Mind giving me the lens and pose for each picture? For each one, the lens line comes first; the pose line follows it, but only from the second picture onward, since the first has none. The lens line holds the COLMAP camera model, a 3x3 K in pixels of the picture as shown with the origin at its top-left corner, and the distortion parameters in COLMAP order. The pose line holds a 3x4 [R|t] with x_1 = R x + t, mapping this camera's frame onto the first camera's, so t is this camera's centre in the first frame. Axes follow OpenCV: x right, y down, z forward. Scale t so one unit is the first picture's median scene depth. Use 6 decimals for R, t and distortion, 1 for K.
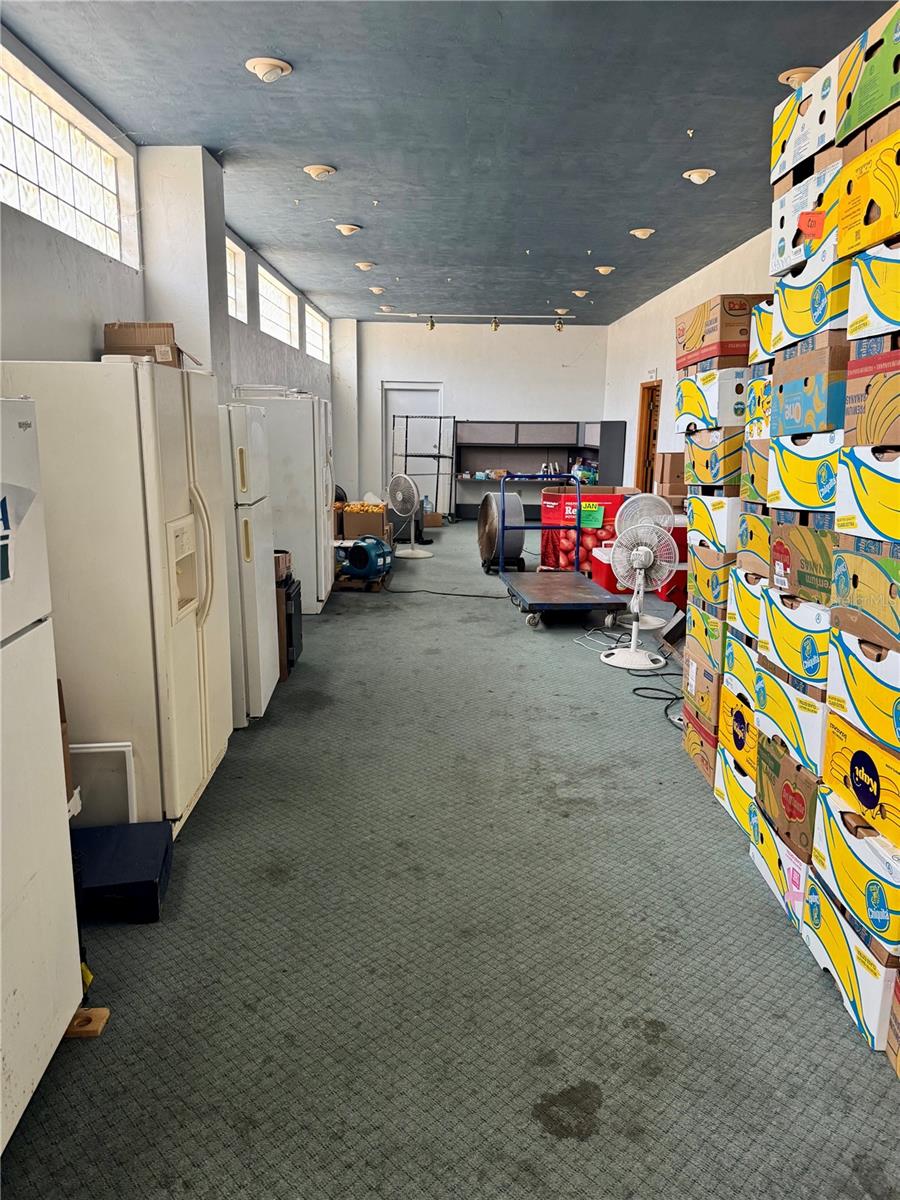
lens RADIAL K [[847.1, 0, 460.7], [0, 847.1, 620.7], [0, 0, 1]] dist [0.013147, -0.042894]
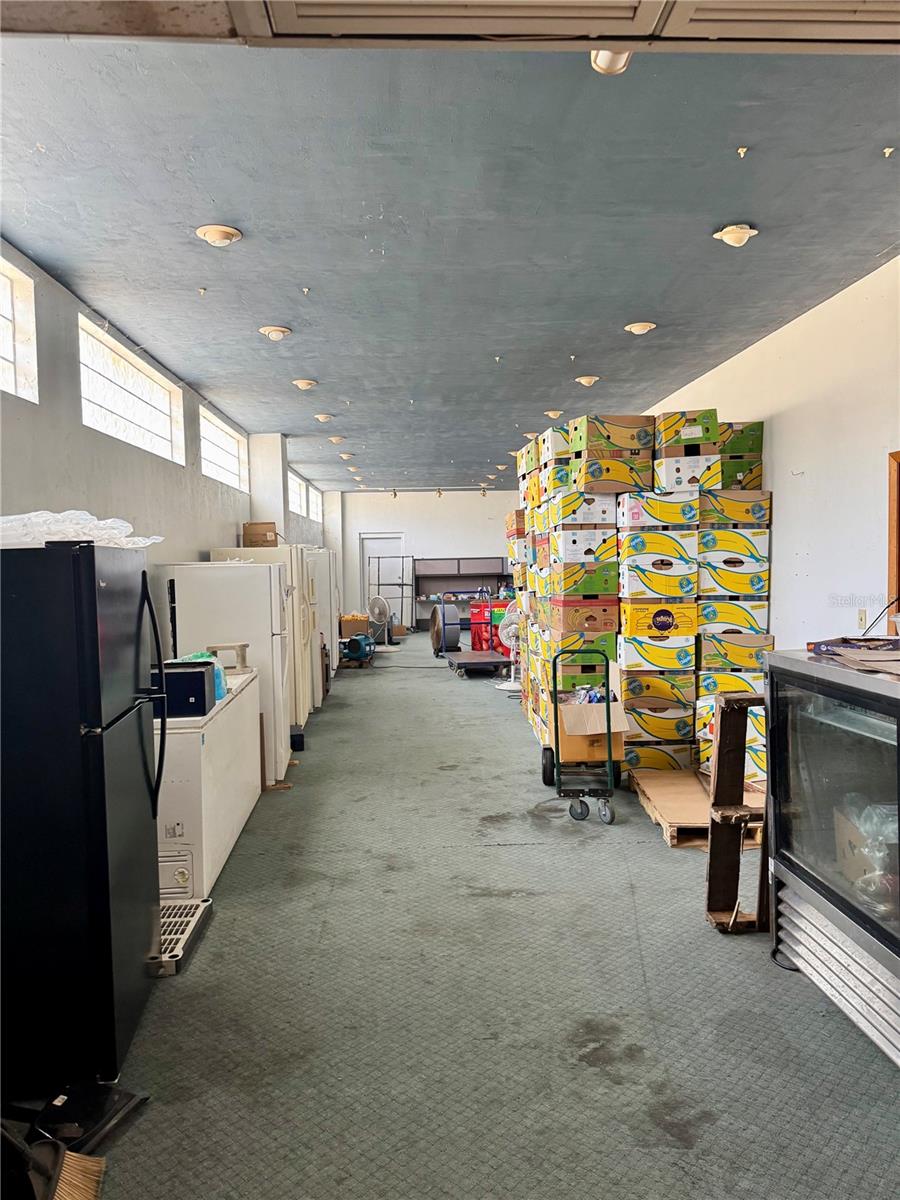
lens RADIAL K [[847.1, 0, 451.4], [0, 847.1, 598.3], [0, 0, 1]] dist [0.013147, -0.042894]
pose [[0.998817, -0.036228, 0.032443, 0.011509], [0.041471, 0.982944, -0.179168, 0.107920], [-0.025399, 0.180301, 0.983283, -0.490314]]
